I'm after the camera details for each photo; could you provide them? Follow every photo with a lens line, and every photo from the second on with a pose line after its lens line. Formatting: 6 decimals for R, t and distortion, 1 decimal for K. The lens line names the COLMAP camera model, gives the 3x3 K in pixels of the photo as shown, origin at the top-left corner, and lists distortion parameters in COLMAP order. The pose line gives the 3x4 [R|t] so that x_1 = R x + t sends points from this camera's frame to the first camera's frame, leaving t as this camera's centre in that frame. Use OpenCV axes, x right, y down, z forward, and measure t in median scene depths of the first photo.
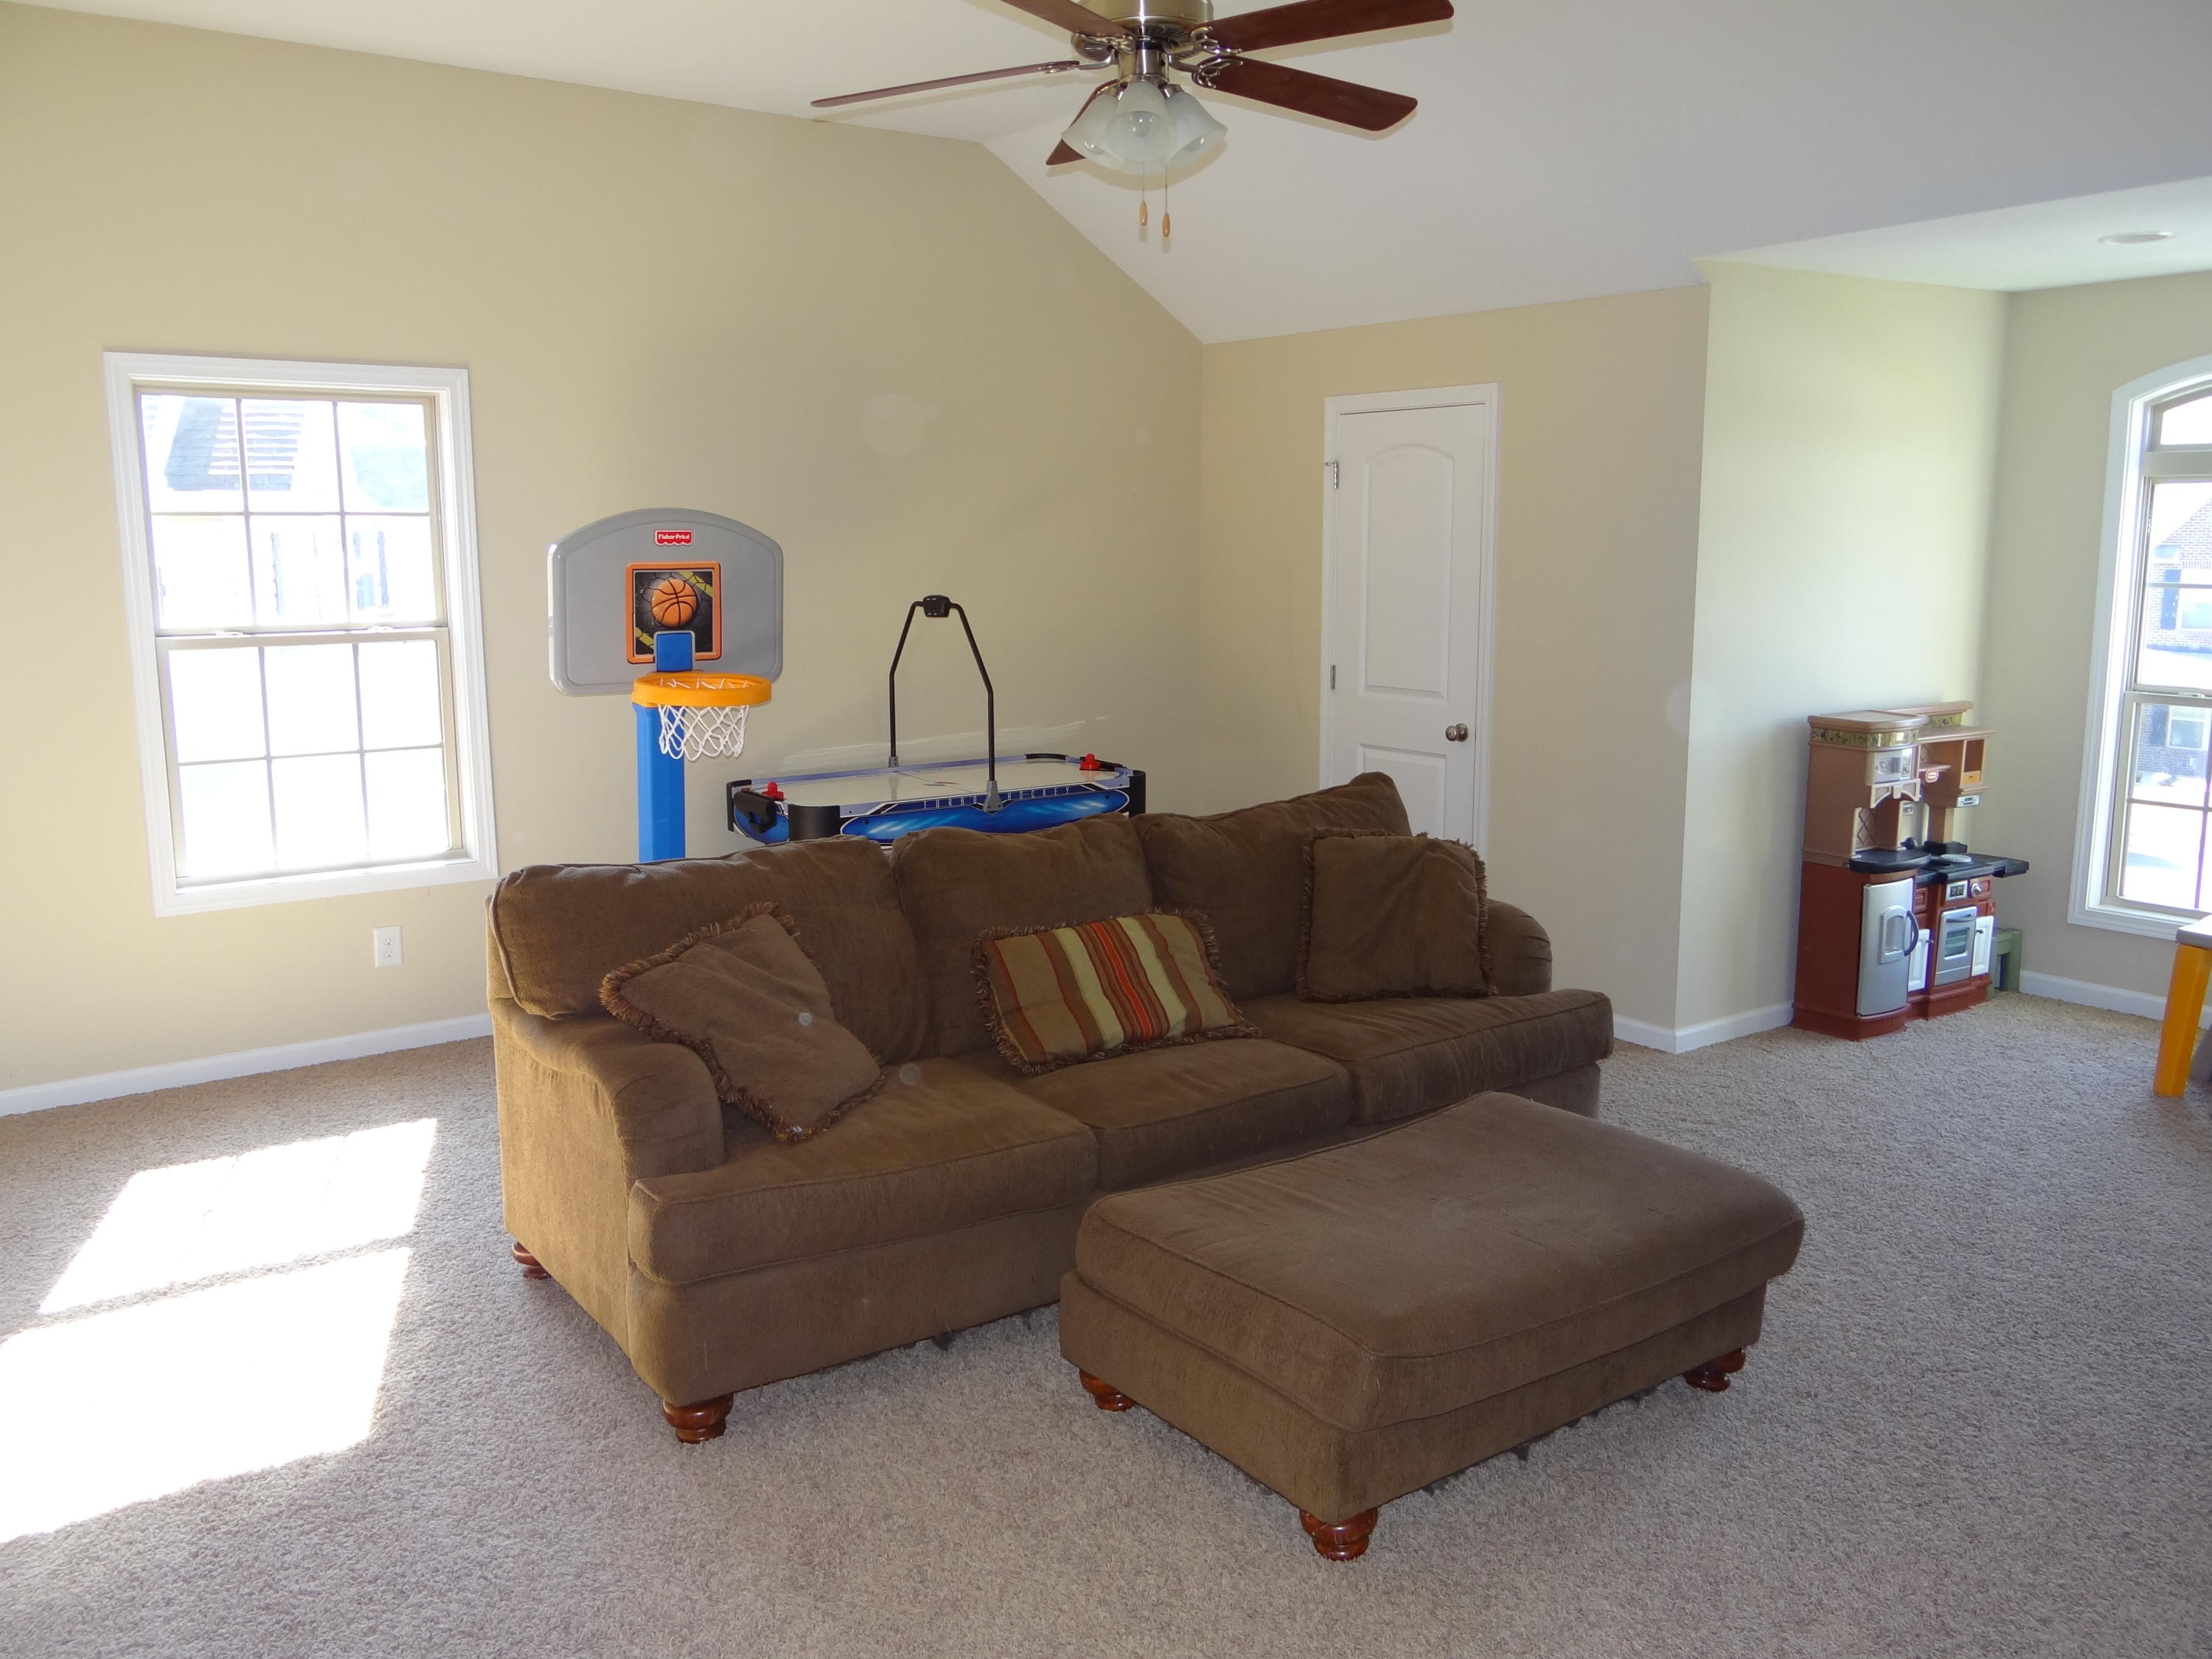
lens RADIAL K [[1798.9, 0, 1106.0], [0, 1798.9, 829.5], [0, 0, 1]] dist [0.013064, 0.006207]
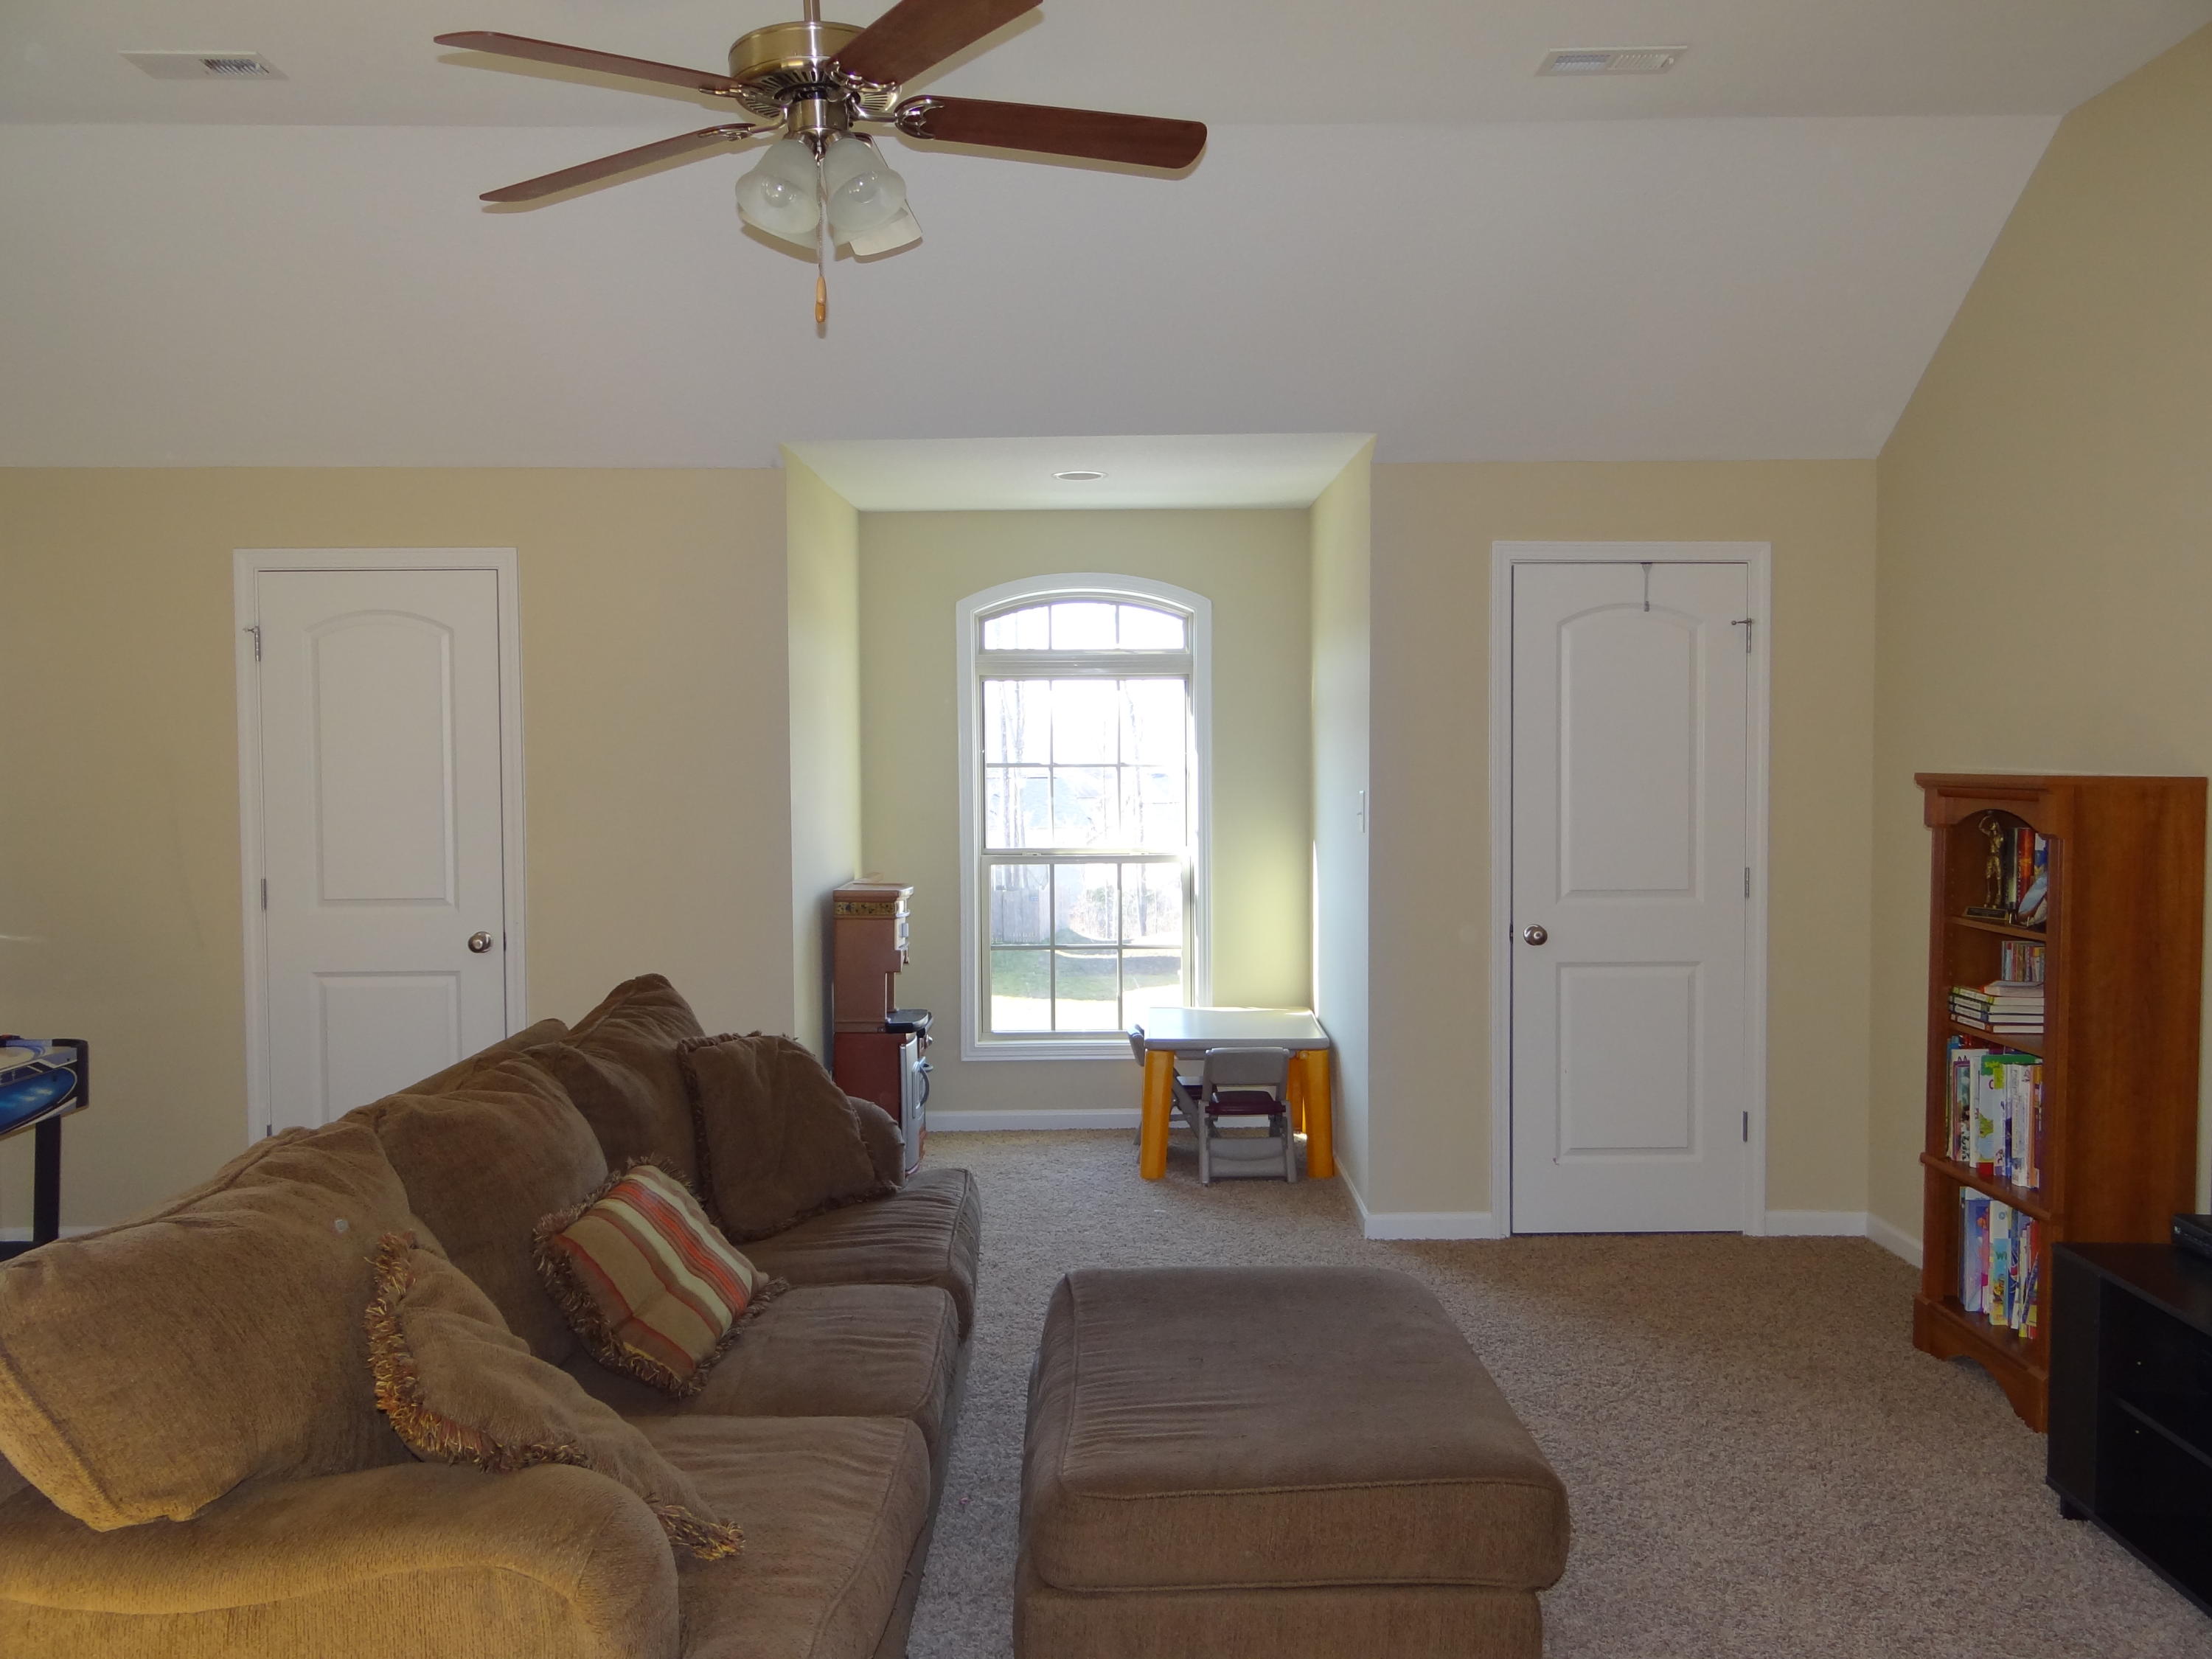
lens RADIAL K [[1798.9, 0, 1106.0], [0, 1798.9, 829.5], [0, 0, 1]] dist [0.013064, 0.006207]
pose [[0.586044, -0.038544, 0.809362, -0.337980], [0.142552, 0.988193, -0.056159, -0.016826], [-0.797641, 0.148288, 0.584619, 0.258189]]
